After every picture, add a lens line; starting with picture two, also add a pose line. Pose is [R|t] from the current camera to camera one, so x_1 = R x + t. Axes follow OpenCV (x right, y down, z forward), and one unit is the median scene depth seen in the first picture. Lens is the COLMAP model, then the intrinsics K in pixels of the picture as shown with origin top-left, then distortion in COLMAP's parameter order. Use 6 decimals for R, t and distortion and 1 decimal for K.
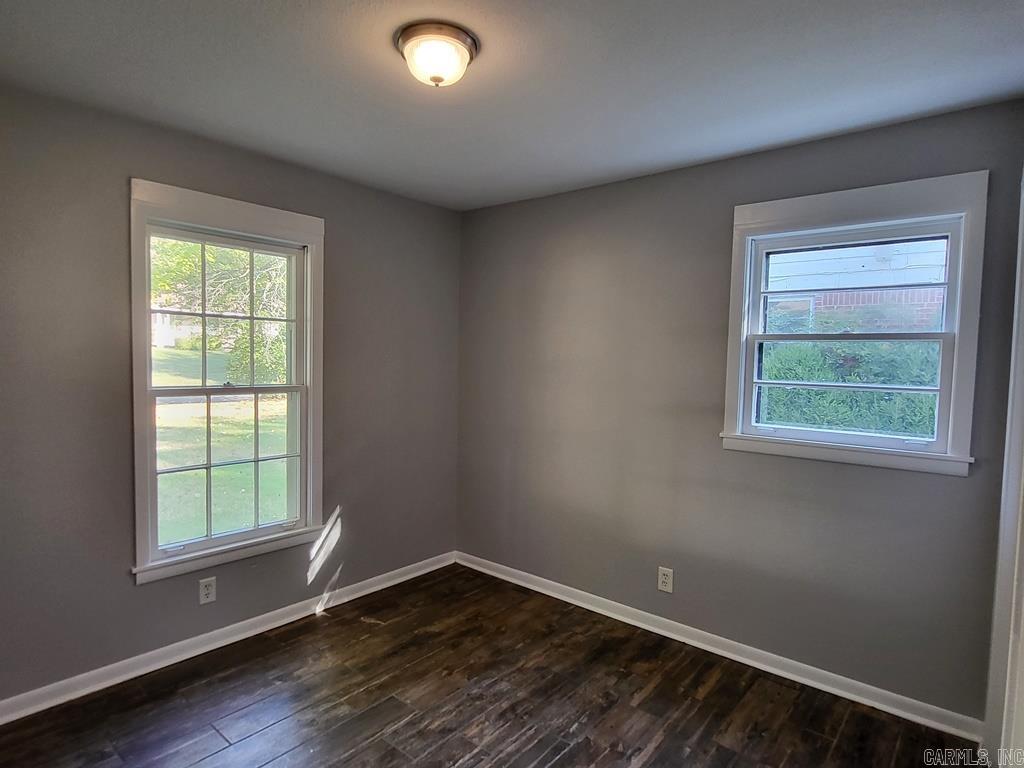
lens RADIAL K [[580.0, 0, 511.5], [0, 580.0, 391.7], [0, 0, 1]] dist [-0.007321, -0.004167]
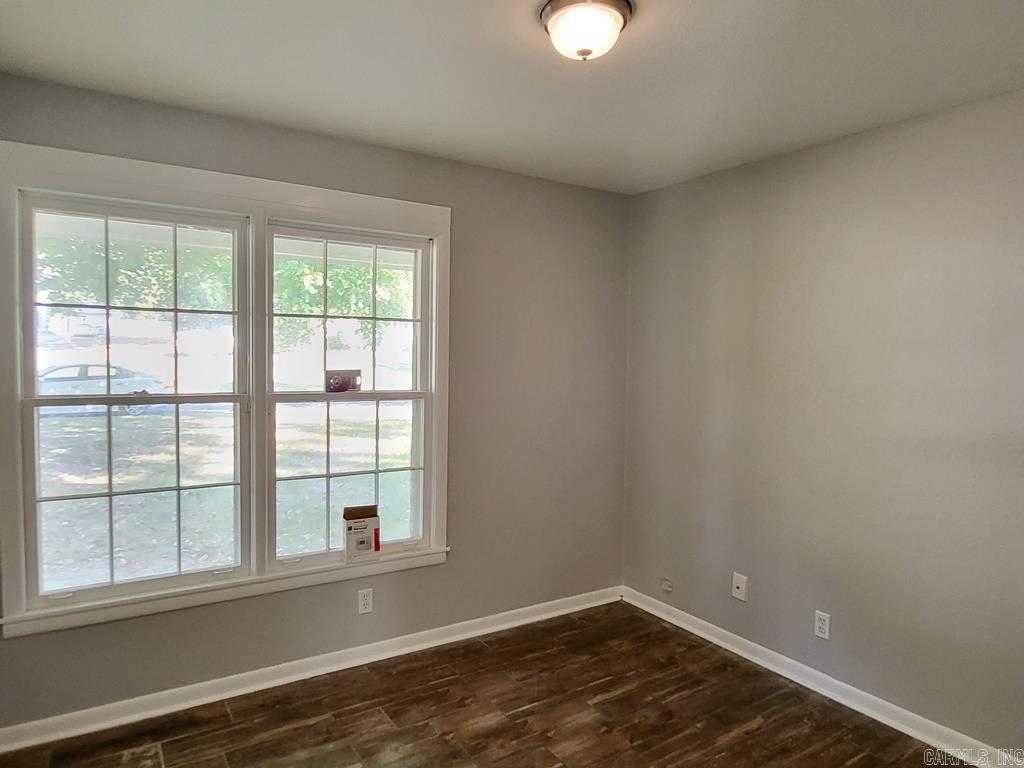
lens RADIAL K [[639.2, 0, 513.1], [0, 639.2, 375.1], [0, 0, 1]] dist [-0.021177, 0.007746]
pose [[0.953027, 0.003143, -0.302869, 0.074628], [-0.014253, 0.999304, -0.034478, -0.003602], [0.302549, 0.037175, 0.952408, 0.089703]]
